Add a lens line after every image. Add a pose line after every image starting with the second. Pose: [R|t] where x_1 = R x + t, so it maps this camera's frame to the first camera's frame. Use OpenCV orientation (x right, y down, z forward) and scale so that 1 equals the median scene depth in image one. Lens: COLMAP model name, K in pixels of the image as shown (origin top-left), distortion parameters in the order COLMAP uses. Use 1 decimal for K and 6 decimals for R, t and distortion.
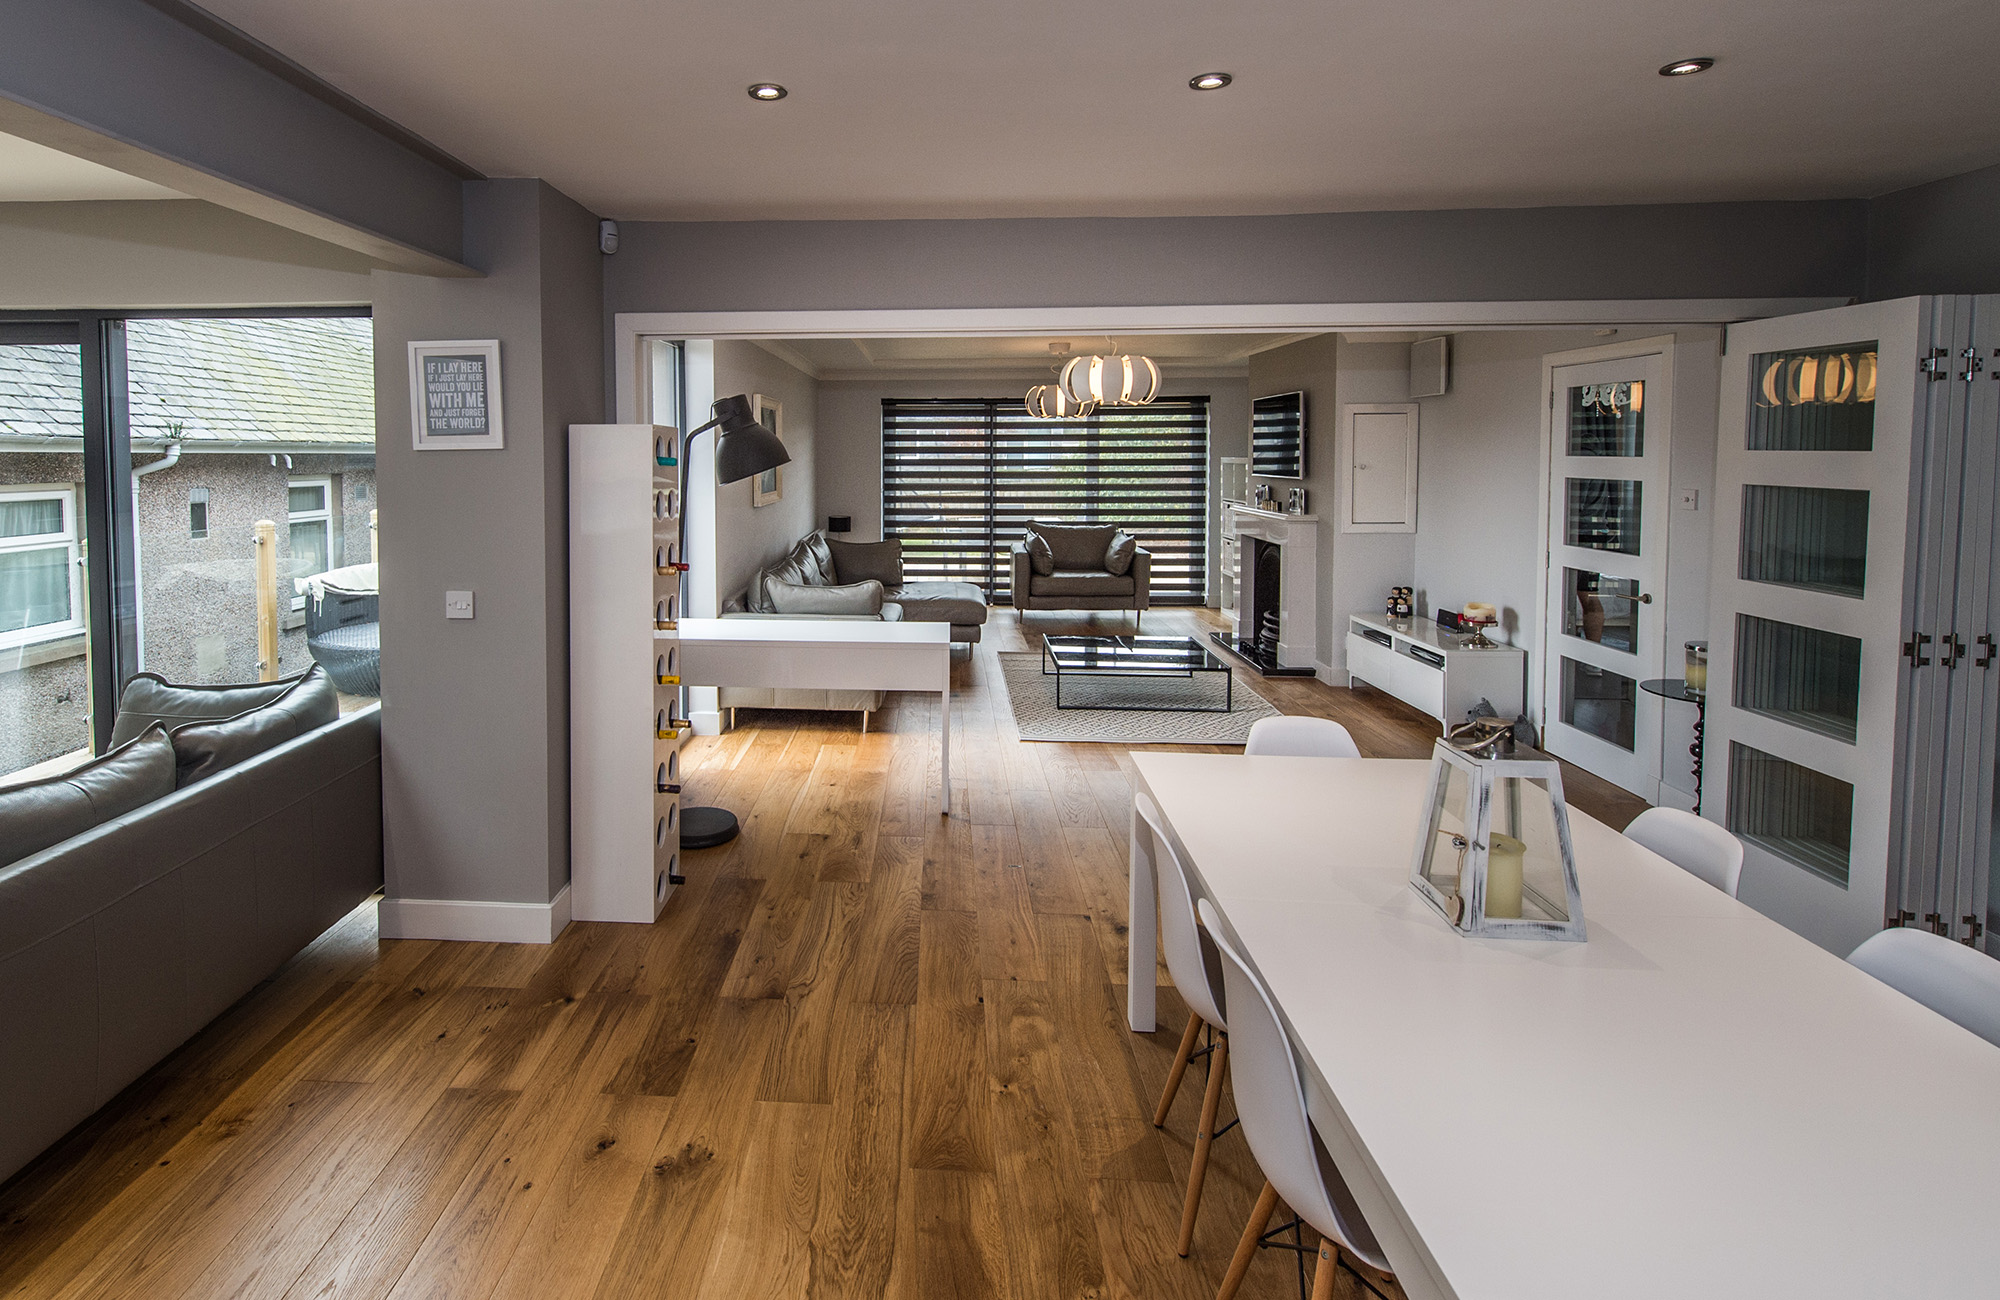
lens RADIAL K [[906.3, 0, 865.6], [0, 906.3, 508.7], [0, 0, 1]] dist [0.005767, 0.000345]
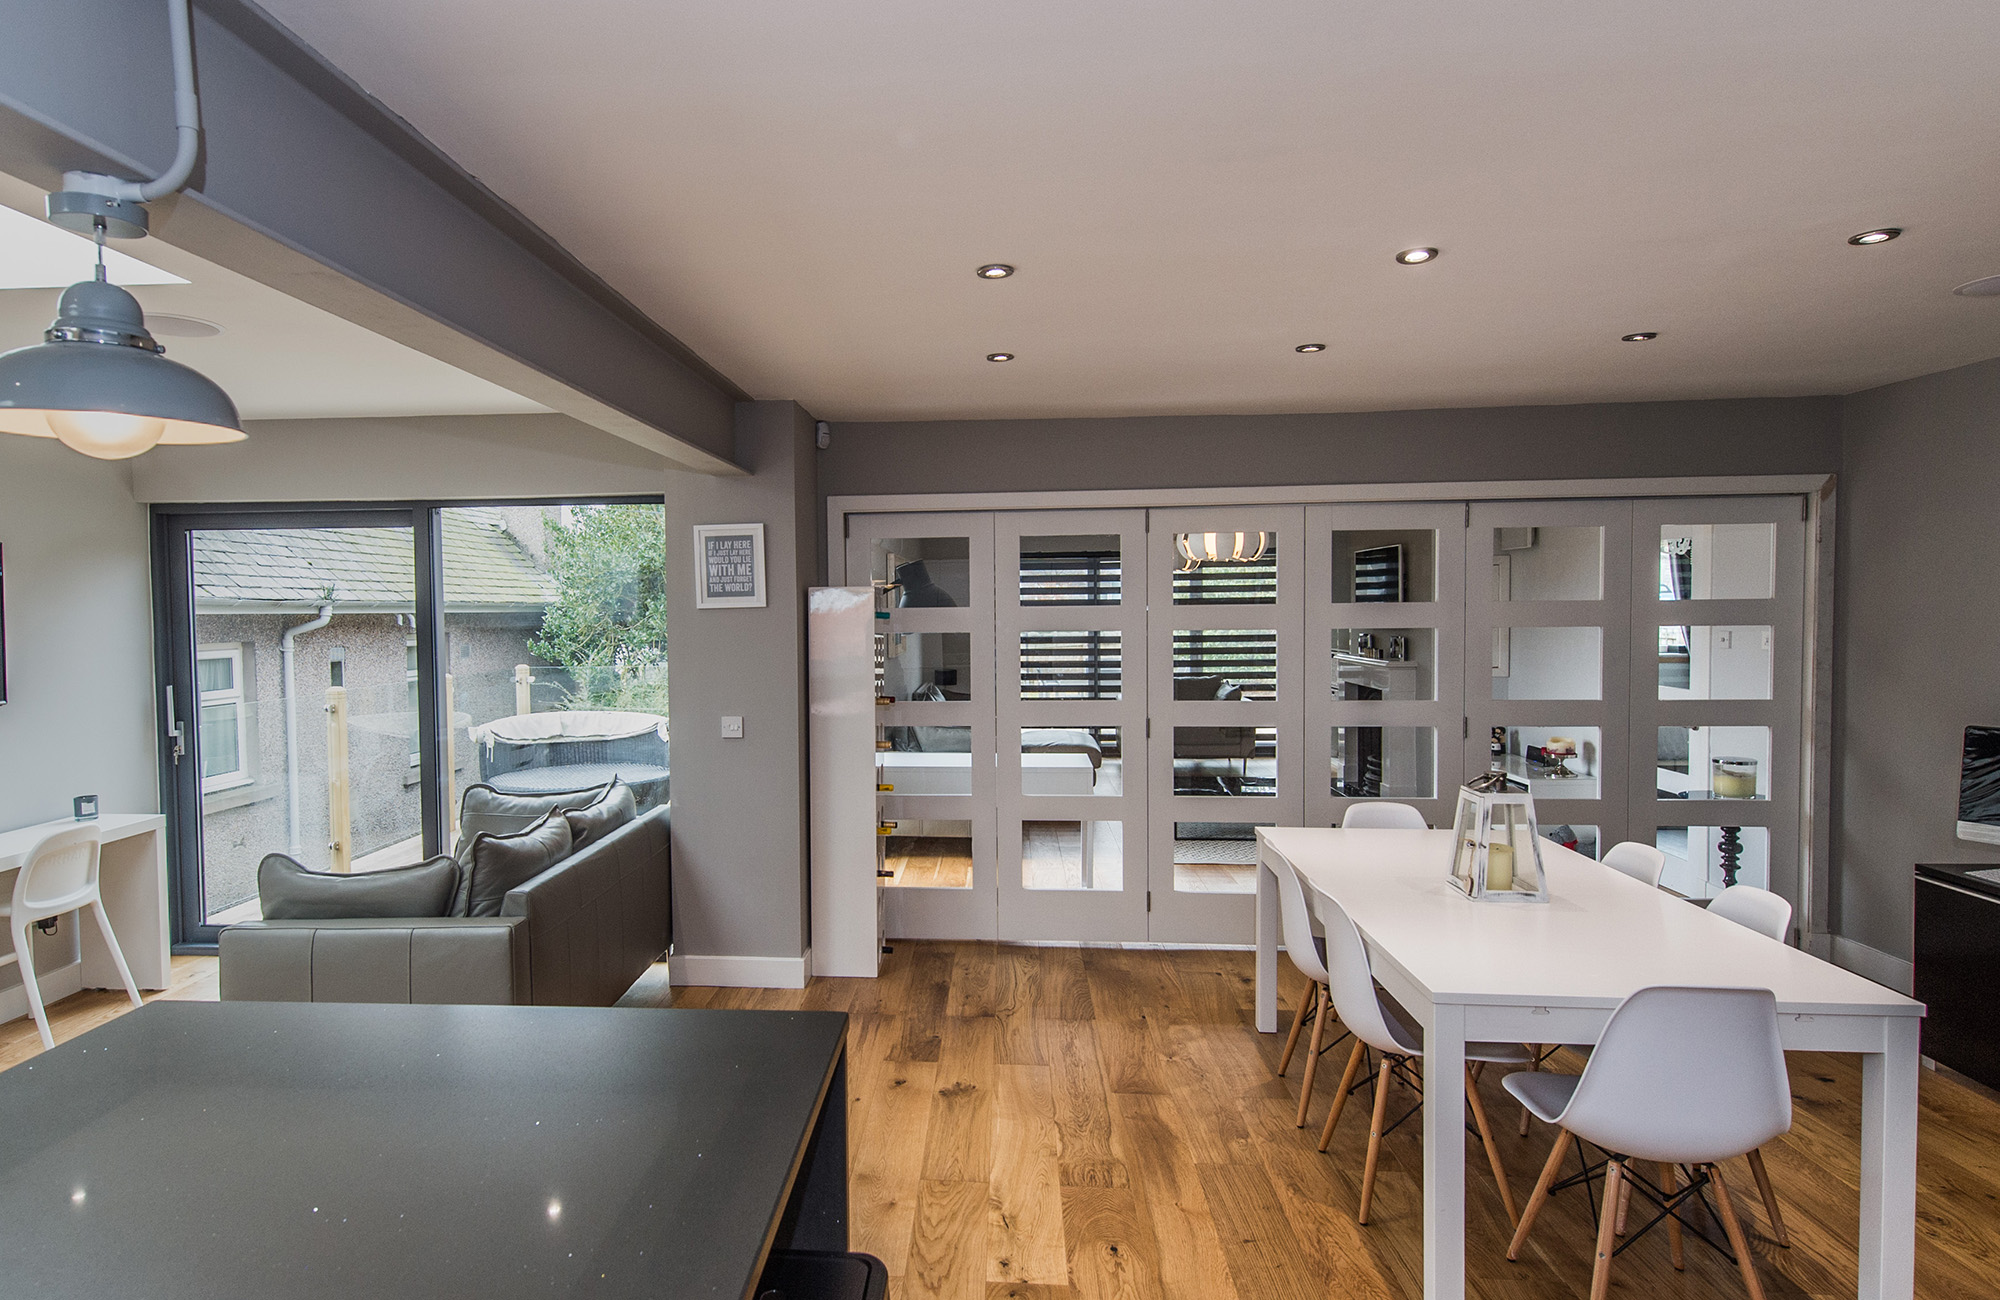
lens RADIAL K [[906.3, 0, 949.3], [0, 906.3, 659.9], [0, 0, 1]] dist [0.005767, 0.000345]
pose [[0.999766, -0.009152, -0.019616, -0.104125], [0.009093, 0.999954, -0.003063, 0.015458], [0.019643, 0.002884, 0.999803, -0.275827]]
